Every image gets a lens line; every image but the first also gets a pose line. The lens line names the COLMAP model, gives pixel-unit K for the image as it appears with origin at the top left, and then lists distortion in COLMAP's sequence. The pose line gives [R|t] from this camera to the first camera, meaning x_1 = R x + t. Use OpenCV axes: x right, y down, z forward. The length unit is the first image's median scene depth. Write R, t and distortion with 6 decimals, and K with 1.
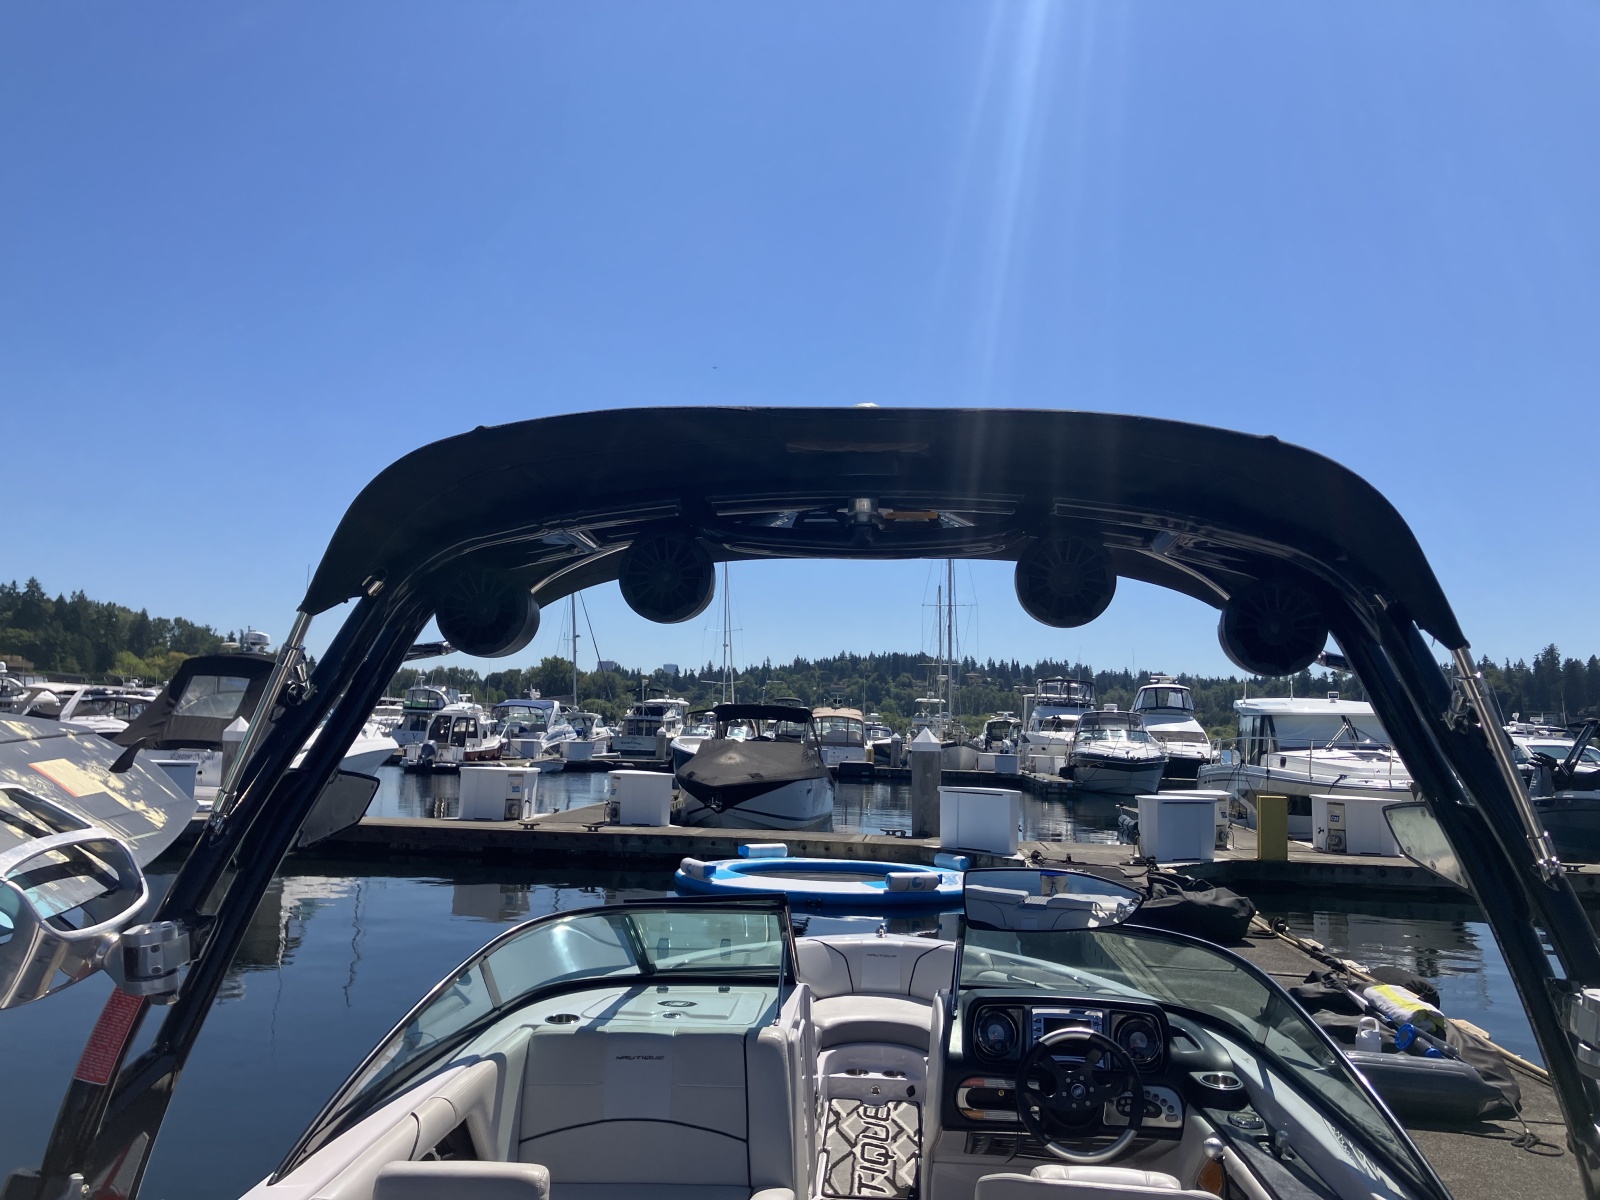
lens RADIAL K [[1320.1, 0, 777.4], [0, 1320.1, 592.3], [0, 0, 1]] dist [0.024889, -0.023209]
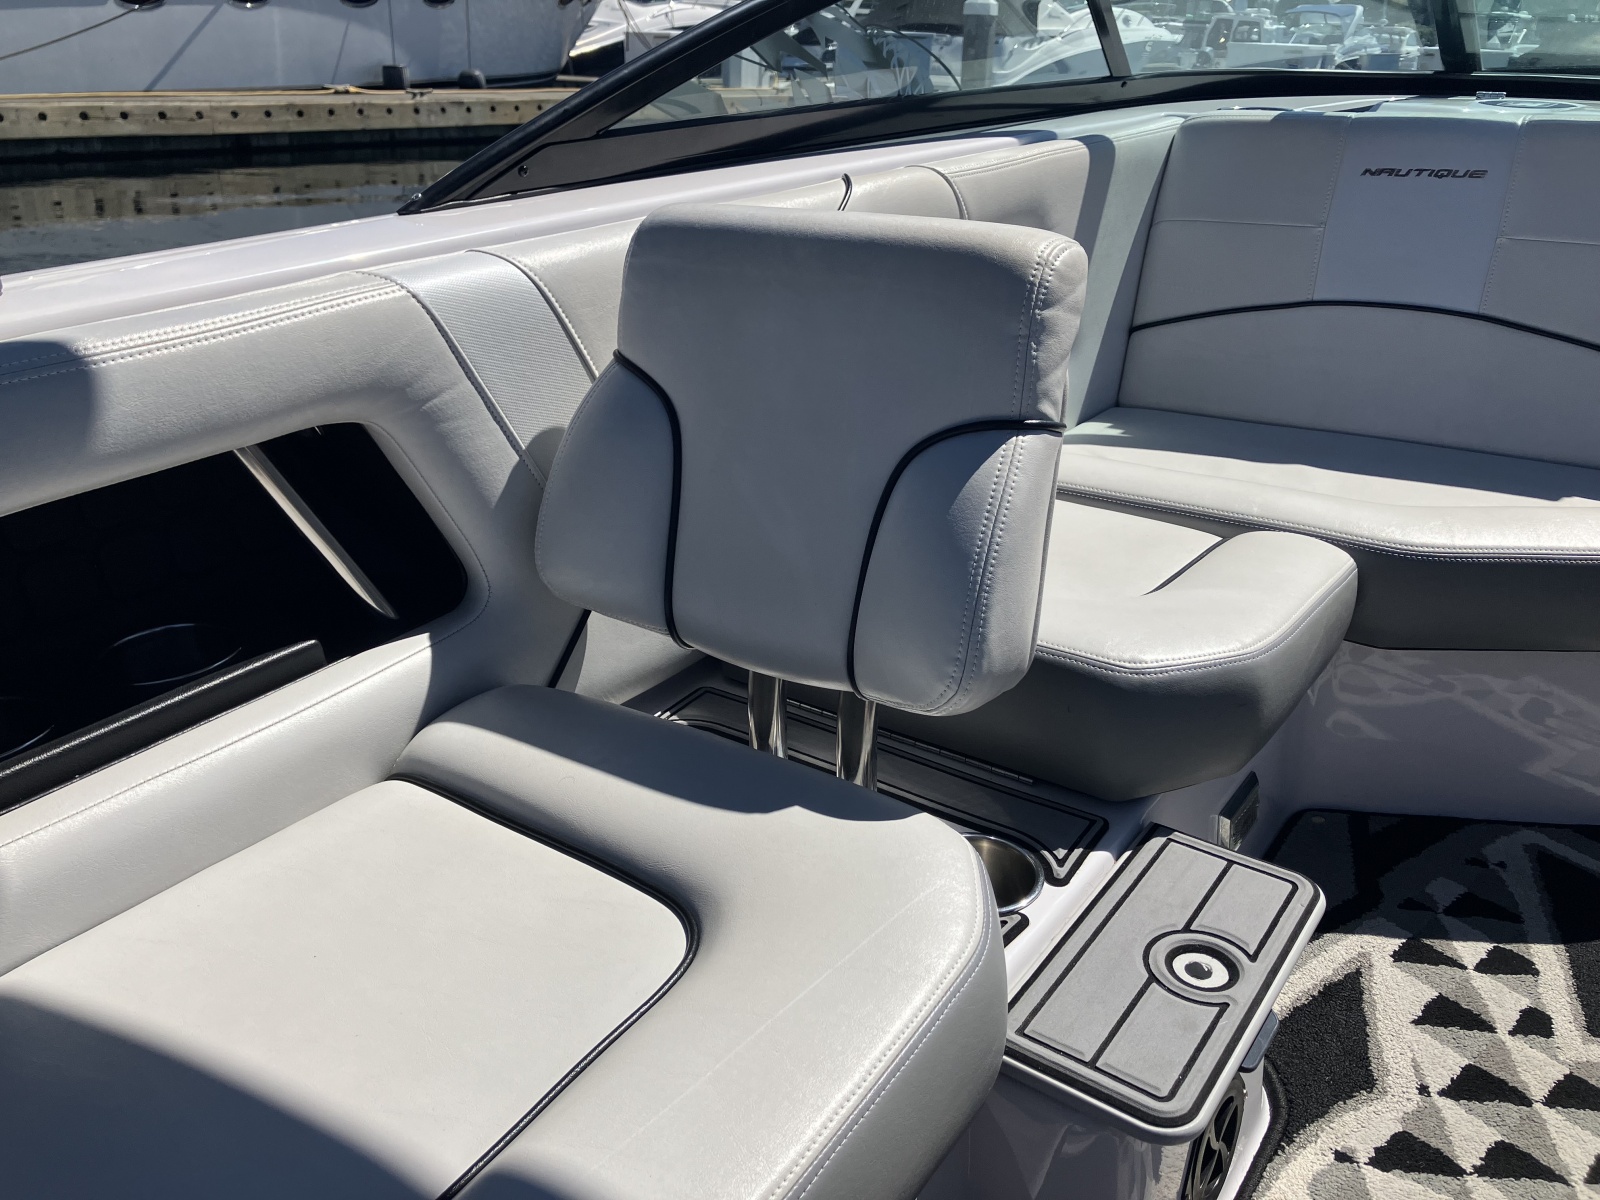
lens RADIAL K [[1320.1, 0, 821.0], [0, 1320.1, 543.8], [0, 0, 1]] dist [0.024889, -0.023209]
pose [[0.863702, 0.183472, -0.469422, -0.033952], [0.039145, 0.904154, 0.425409, 0.194565], [0.502480, -0.385803, 0.773738, 0.374449]]
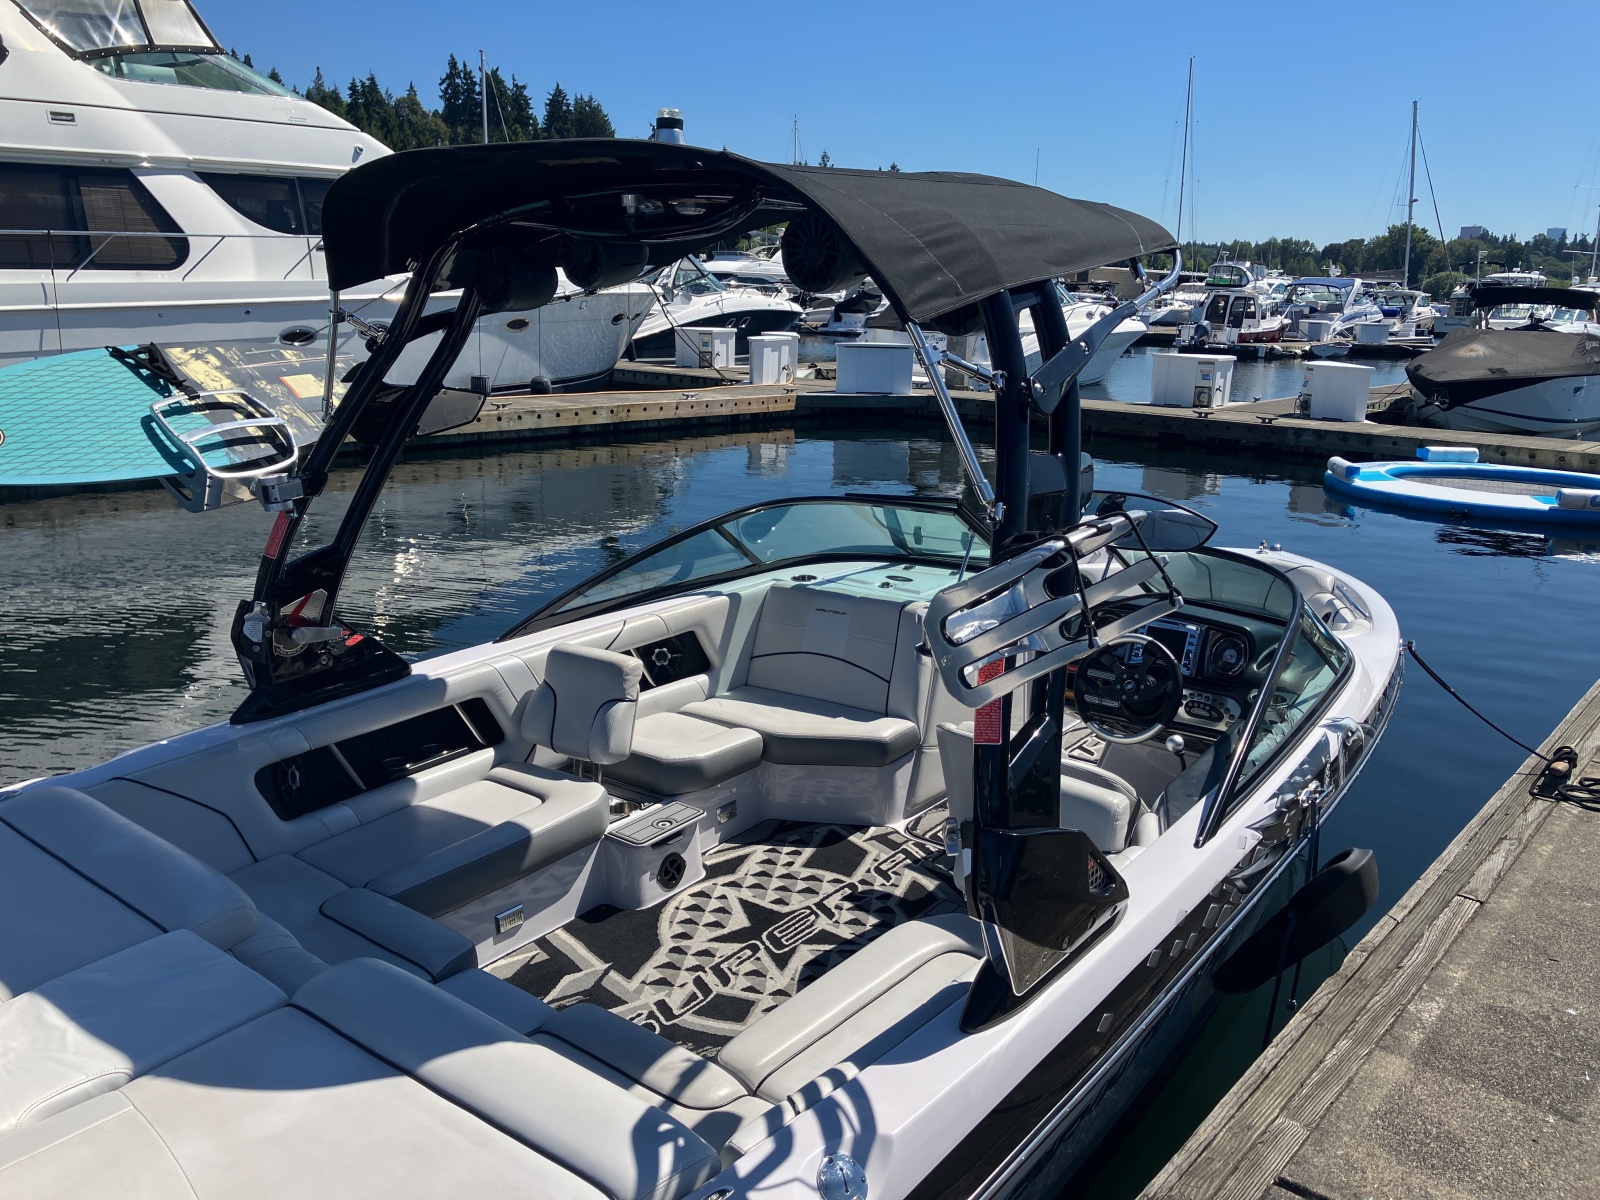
lens RADIAL K [[1320.1, 0, 798.1], [0, 1320.1, 599.0], [0, 0, 1]] dist [0.024889, -0.023209]
pose [[0.829825, 0.127619, -0.543235, 0.405987], [0.050928, 0.952115, 0.301470, -0.031960], [0.555695, -0.277833, 0.783589, -0.011433]]
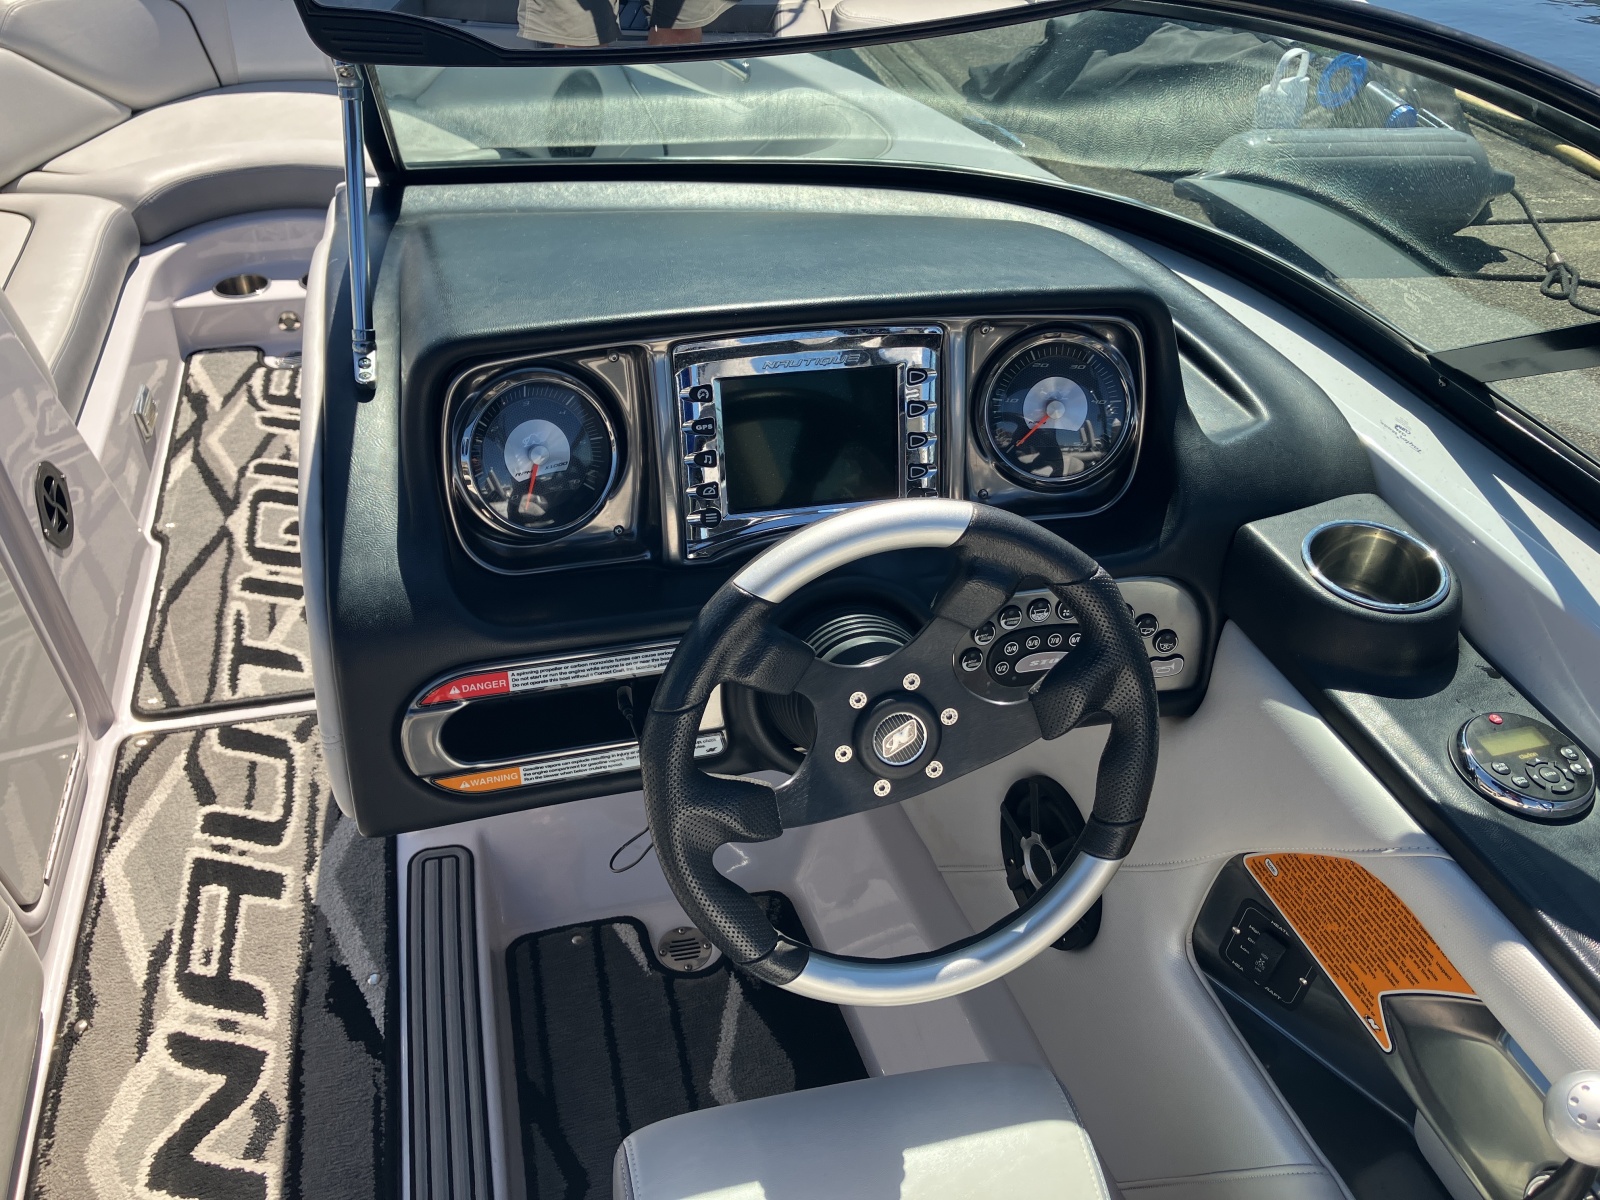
lens RADIAL K [[1320.1, 0, 795.3], [0, 1320.1, 595.5], [0, 0, 1]] dist [0.024889, -0.023209]
pose [[0.944105, -0.195629, 0.265319, 0.102985], [-0.036060, 0.738746, 0.673019, 0.134643], [-0.327665, -0.644968, 0.690400, 0.584551]]
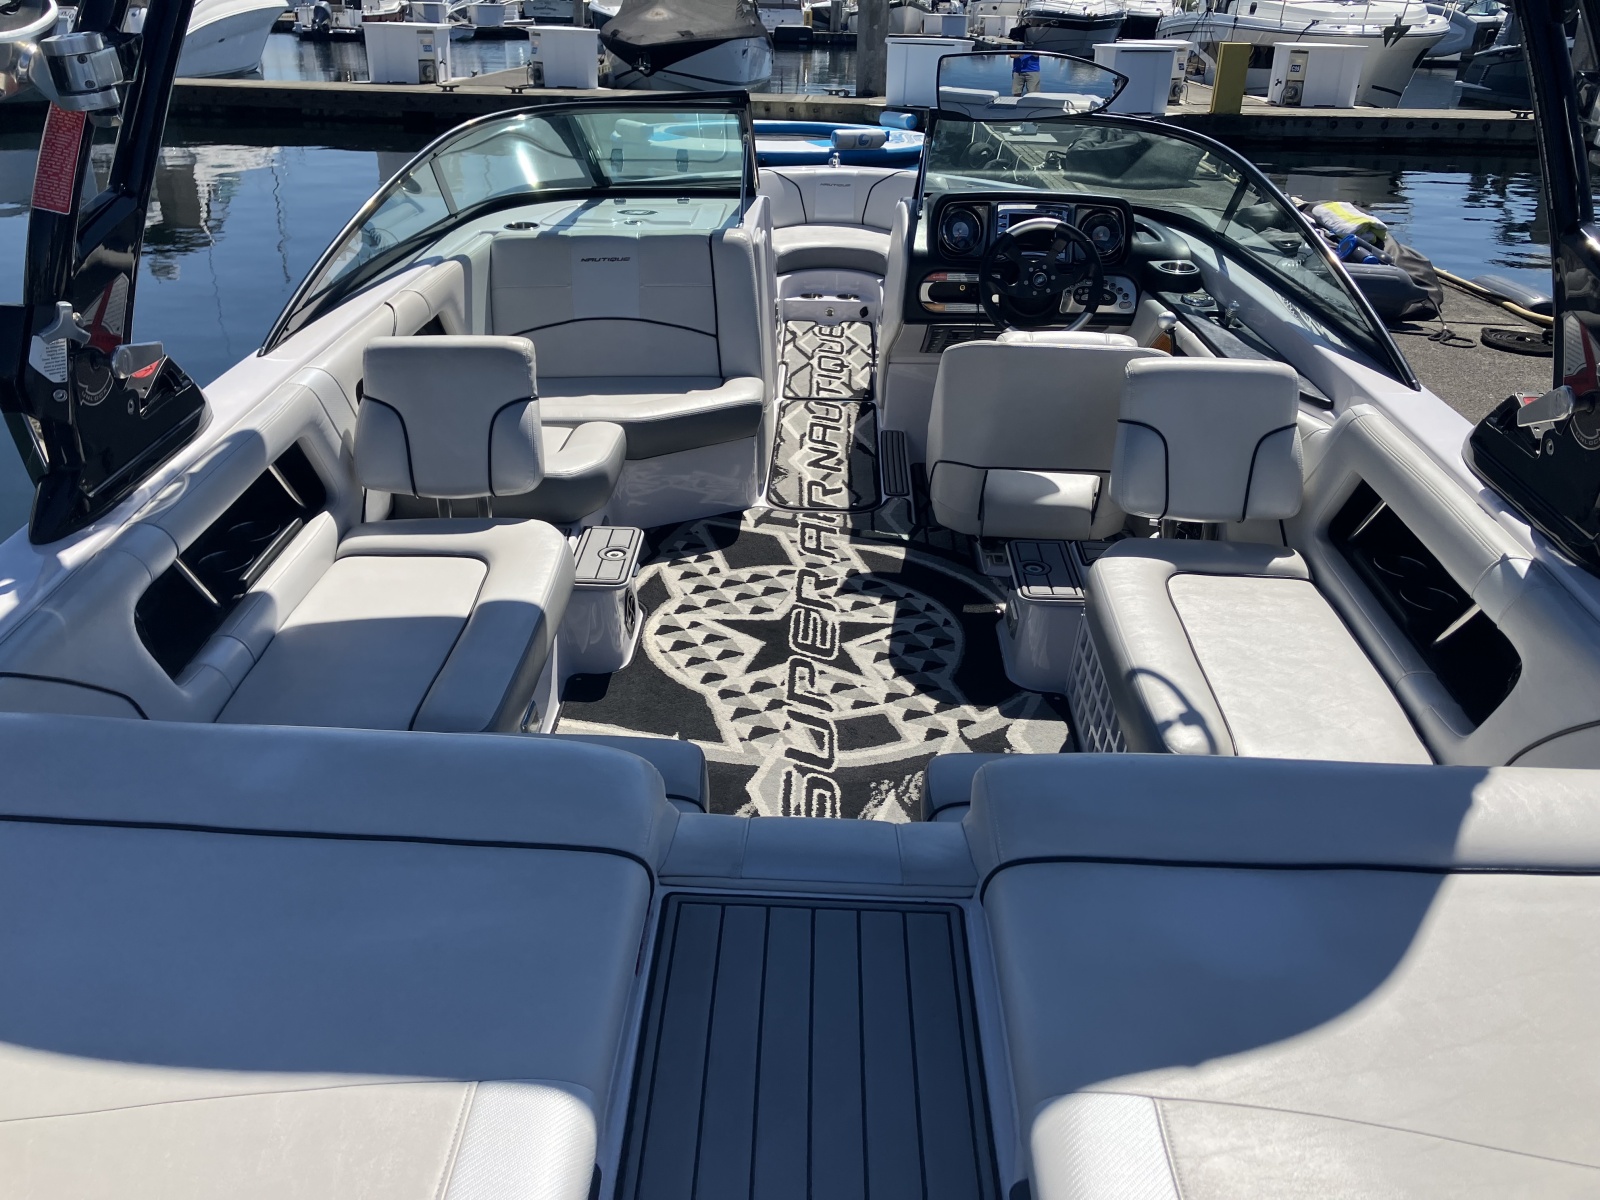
lens RADIAL K [[1320.1, 0, 778.5], [0, 1320.1, 590.1], [0, 0, 1]] dist [0.024889, -0.023209]
pose [[0.998657, -0.028835, 0.043041, -0.017041], [0.003361, 0.865100, 0.501588, 0.048403], [-0.051698, -0.500770, 0.864035, 0.005312]]
